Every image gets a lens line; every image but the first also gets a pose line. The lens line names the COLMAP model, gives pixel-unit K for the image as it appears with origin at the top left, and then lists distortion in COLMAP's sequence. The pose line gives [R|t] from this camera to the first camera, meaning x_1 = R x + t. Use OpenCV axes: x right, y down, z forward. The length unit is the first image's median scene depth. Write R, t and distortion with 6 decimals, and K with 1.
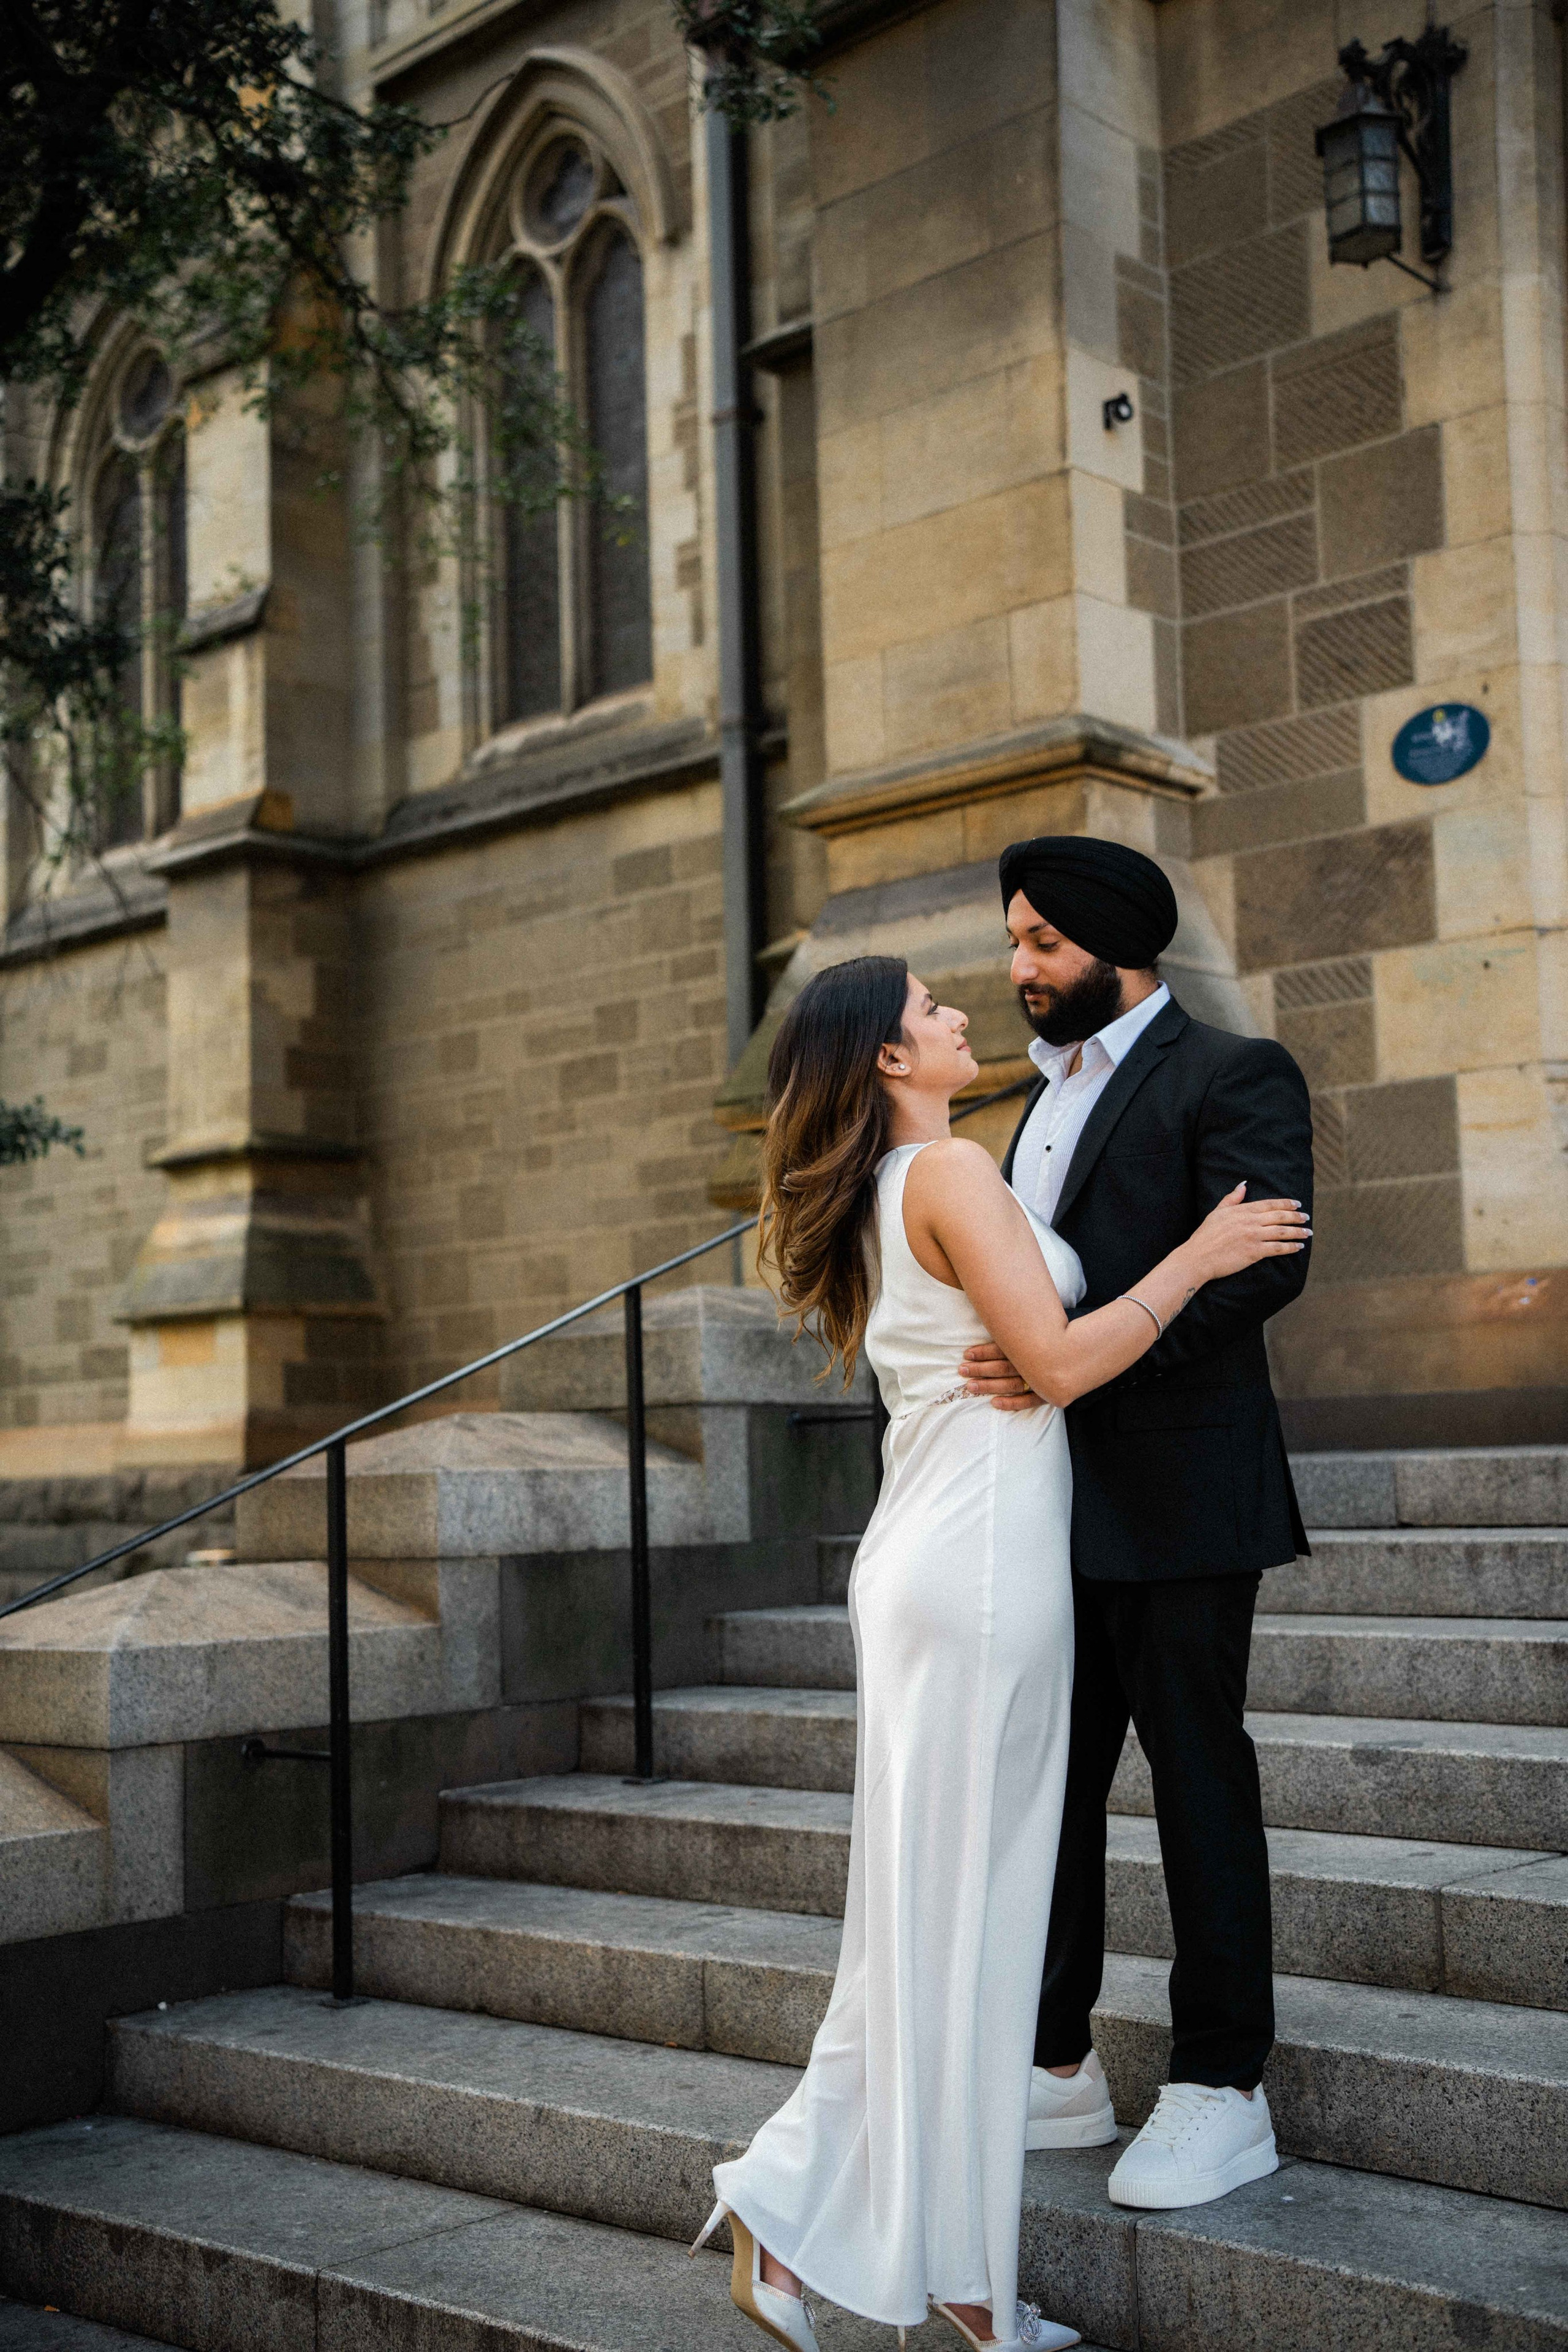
lens RADIAL K [[2766.1, 0, 784.0], [0, 2766.1, 1176.0], [0, 0, 1]] dist [0.006919, 0.384700]
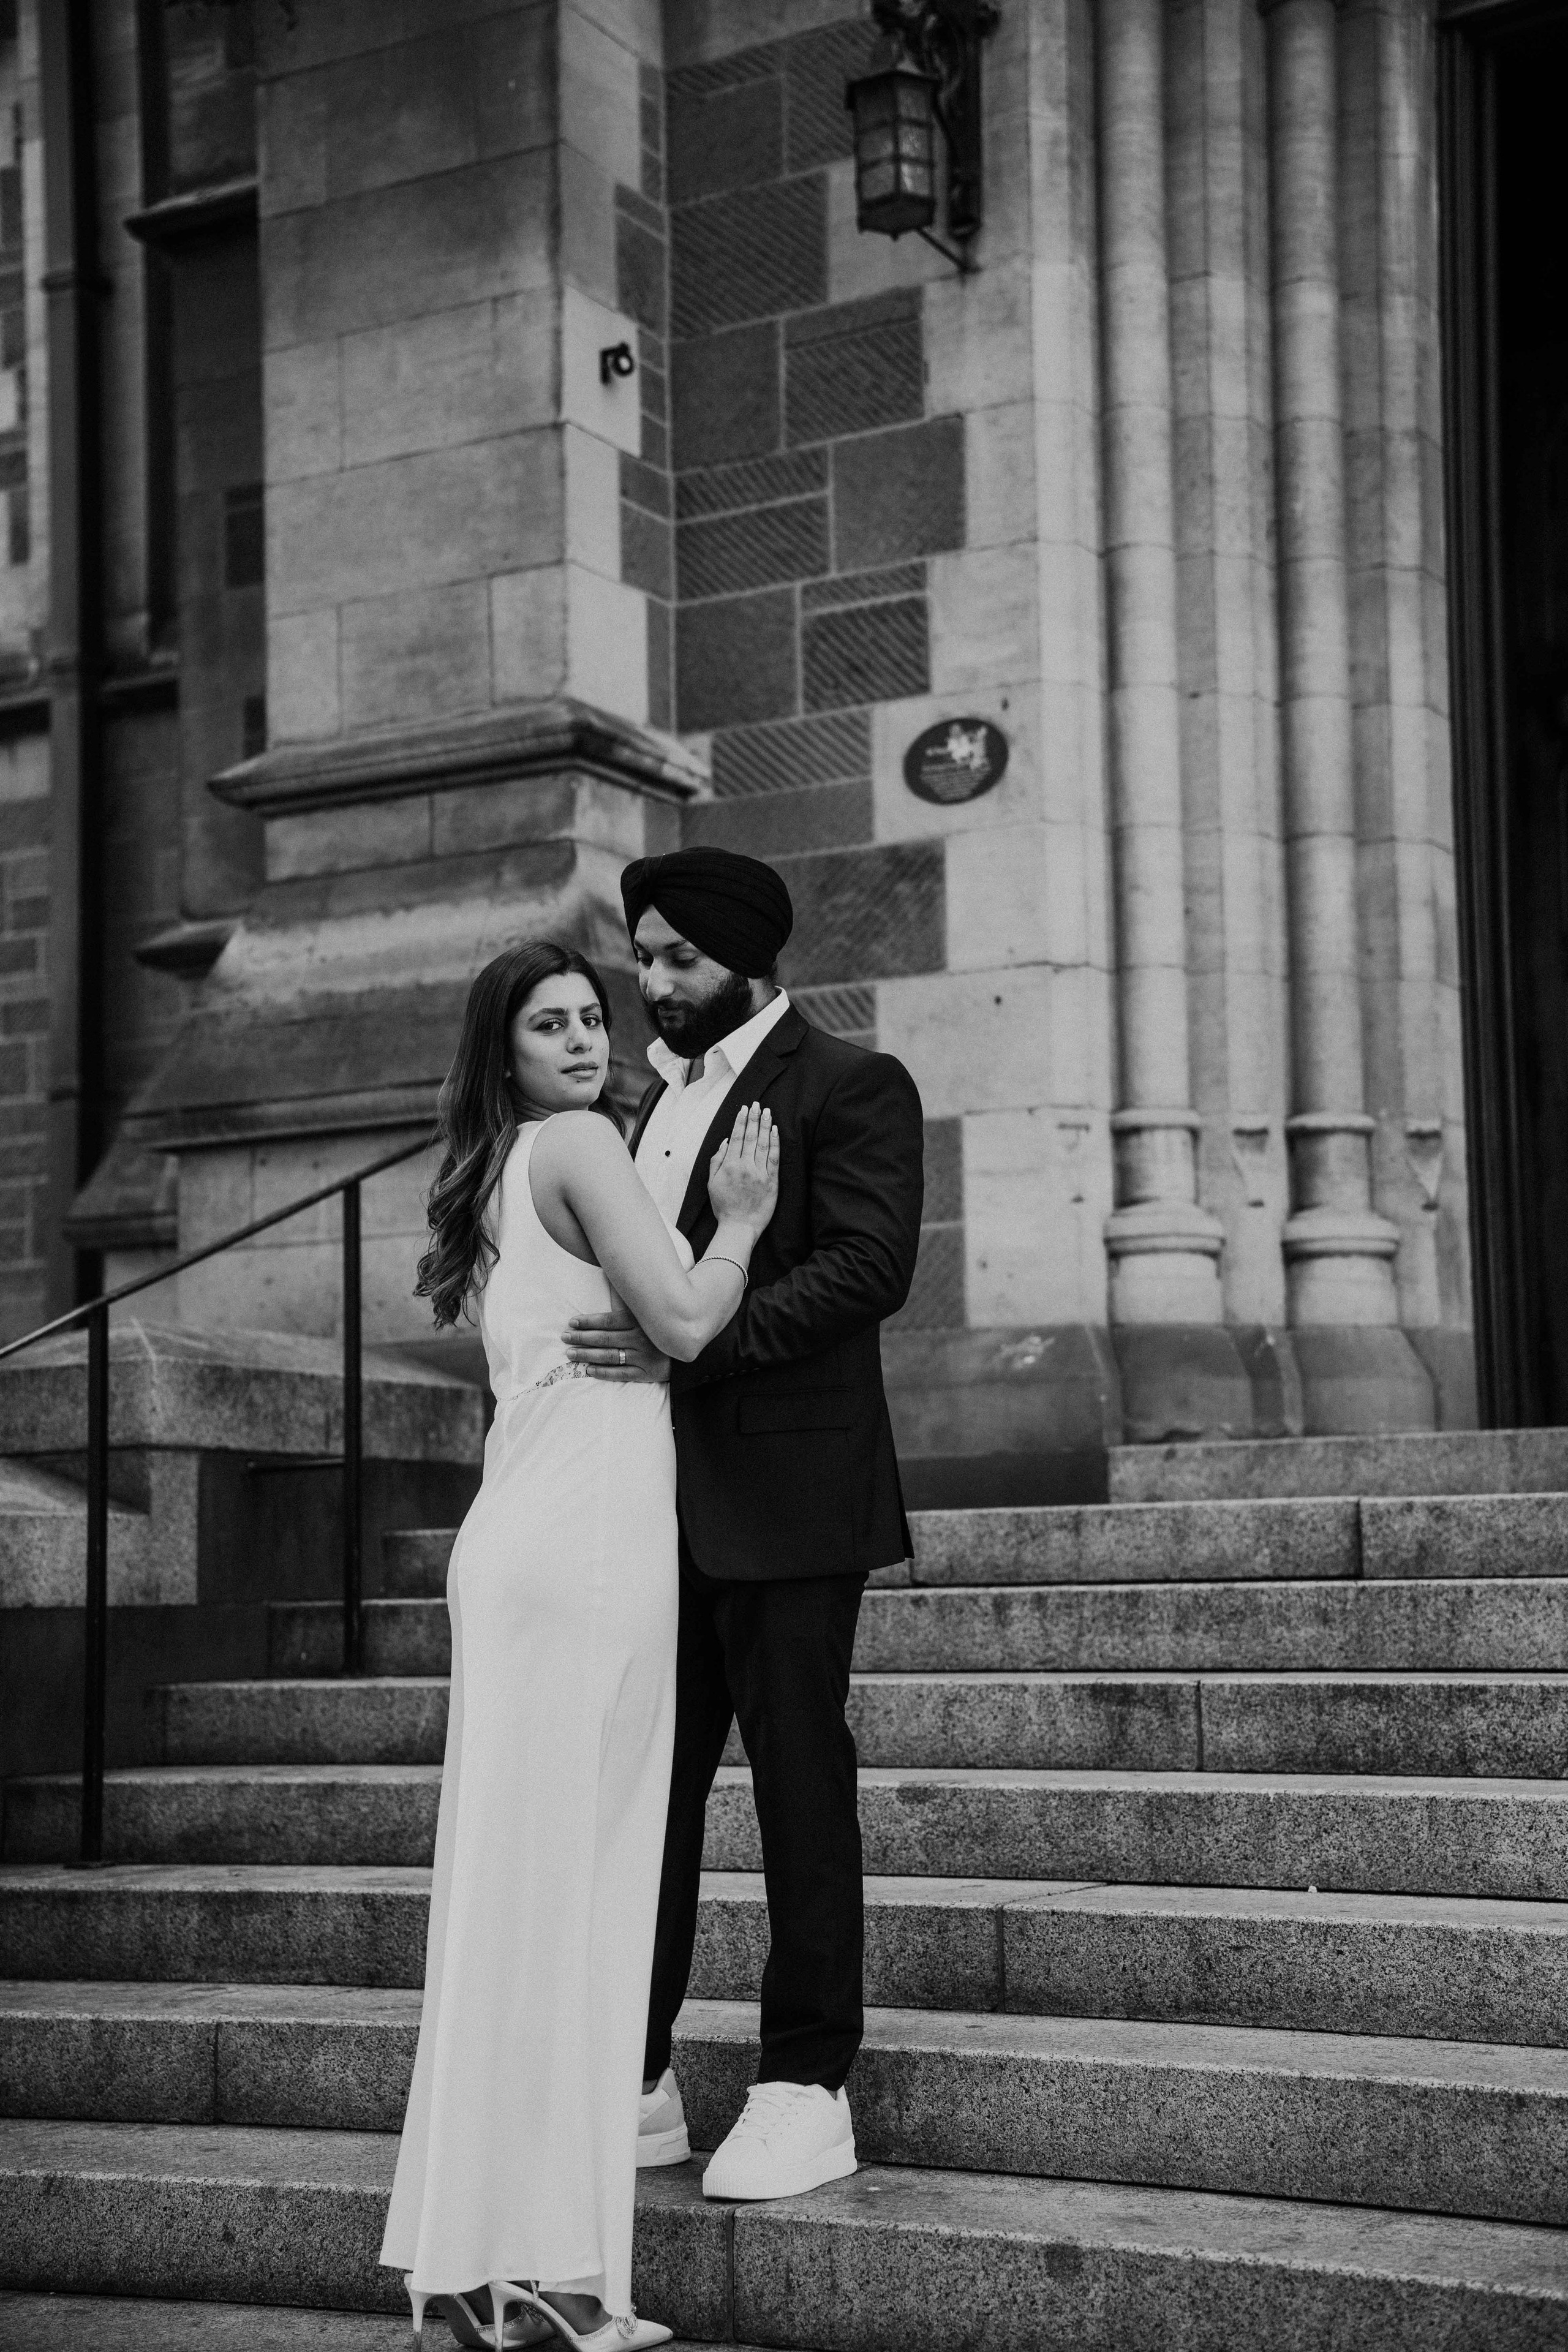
lens RADIAL K [[3525.3, 0, 784.0], [0, 3525.3, 1176.0], [0, 0, 1]] dist [0.205746, 0.664562]
pose [[0.973344, 0.039038, 0.226002, -0.084296], [-0.033589, 0.999046, -0.027908, 0.018845], [-0.226876, 0.019573, 0.973727, -0.141602]]
